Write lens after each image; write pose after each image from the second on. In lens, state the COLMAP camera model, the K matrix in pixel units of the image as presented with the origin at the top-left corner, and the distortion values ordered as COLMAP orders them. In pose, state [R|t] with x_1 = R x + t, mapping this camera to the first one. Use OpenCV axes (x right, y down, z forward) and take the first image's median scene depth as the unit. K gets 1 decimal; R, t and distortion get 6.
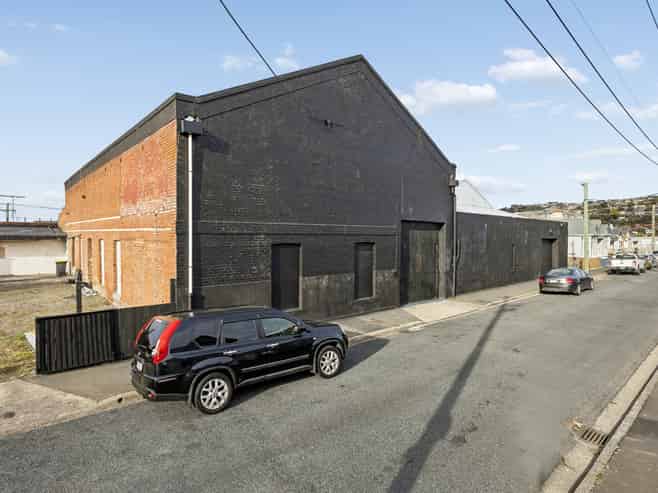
lens RADIAL K [[368.2, 0, 325.6], [0, 368.2, 245.6], [0, 0, 1]] dist [-0.012682, -0.003203]
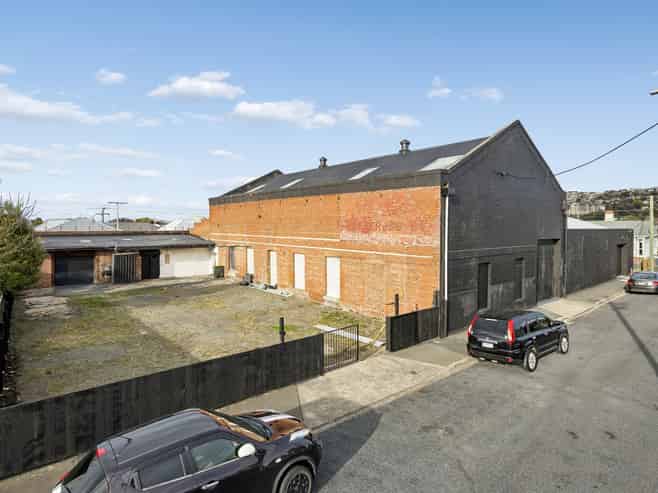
lens RADIAL K [[369.9, 0, 325.0], [0, 369.9, 240.1], [0, 0, 1]] dist [0.020356, -0.003245]
pose [[0.999874, -0.003403, -0.015506, -0.513175], [0.003607, 0.999907, 0.013138, -0.084334], [0.015460, -0.013192, 0.999793, -0.328629]]
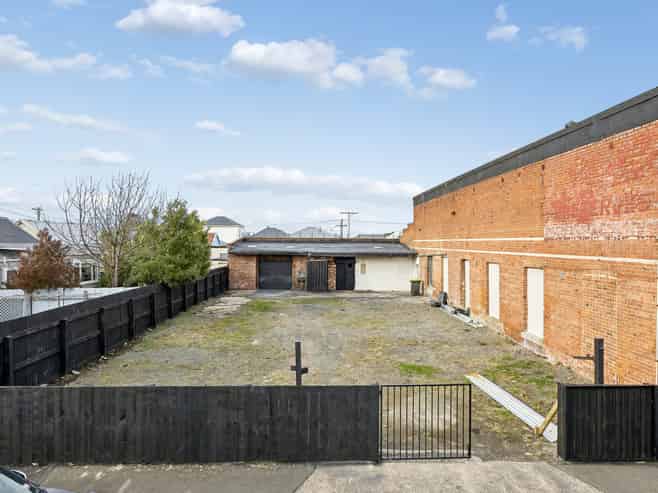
lens RADIAL K [[416.8, 0, 324.4], [0, 416.8, 241.4], [0, 0, 1]] dist [0.017226, -0.011292]
pose [[0.768511, -0.007884, -0.639788, -0.298196], [-0.013812, 0.999487, -0.028907, -0.034588], [0.639688, 0.031052, 0.768008, -0.004922]]
